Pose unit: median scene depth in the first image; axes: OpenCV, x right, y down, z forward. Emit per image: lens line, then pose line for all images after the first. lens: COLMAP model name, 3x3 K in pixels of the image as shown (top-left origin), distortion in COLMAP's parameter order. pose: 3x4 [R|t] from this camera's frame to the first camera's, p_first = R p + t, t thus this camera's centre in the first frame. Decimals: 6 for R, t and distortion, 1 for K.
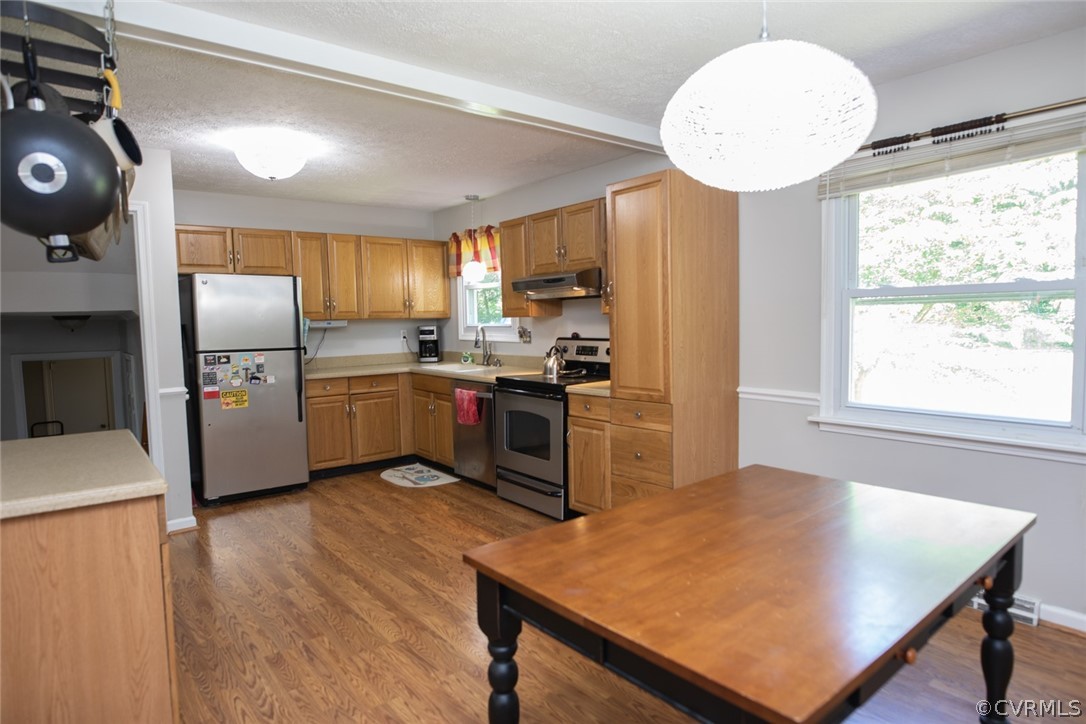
lens RADIAL K [[625.1, 0, 543.0], [0, 625.1, 362.0], [0, 0, 1]] dist [-0.025989, 0.003518]
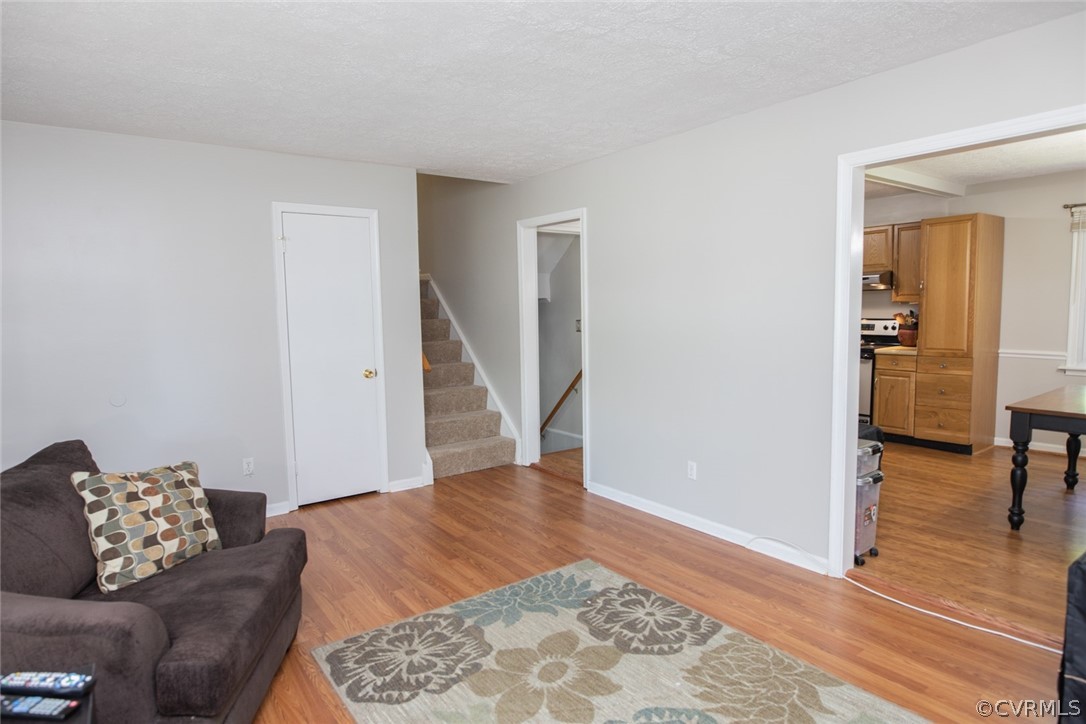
lens RADIAL K [[625.1, 0, 543.0], [0, 625.1, 362.0], [0, 0, 1]] dist [-0.025989, 0.003518]
pose [[0.998973, 0.005936, -0.044930, -0.618503], [-0.004983, 0.999761, 0.021288, 0.036324], [0.045045, -0.021042, 0.998763, -0.480688]]
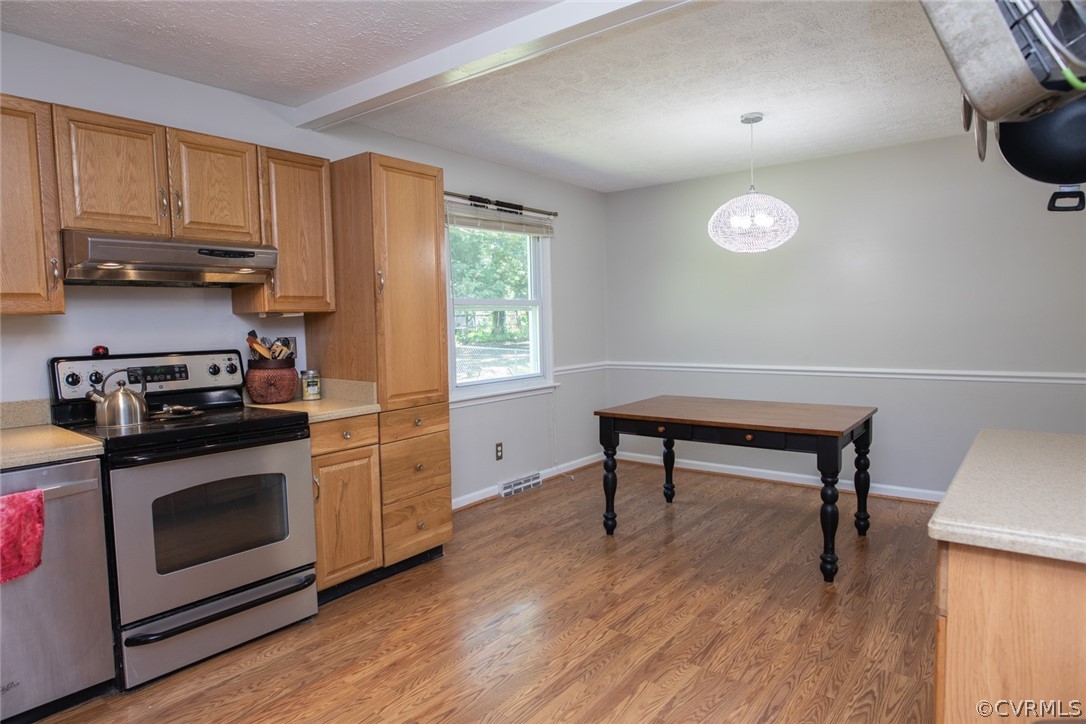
lens RADIAL K [[625.1, 0, 543.0], [0, 625.1, 362.0], [0, 0, 1]] dist [-0.025989, 0.003518]
pose [[-0.221581, -0.035797, 0.974485, -0.599461], [0.095541, 0.993721, 0.058228, -0.029334], [-0.970450, 0.106005, -0.216770, 0.787544]]
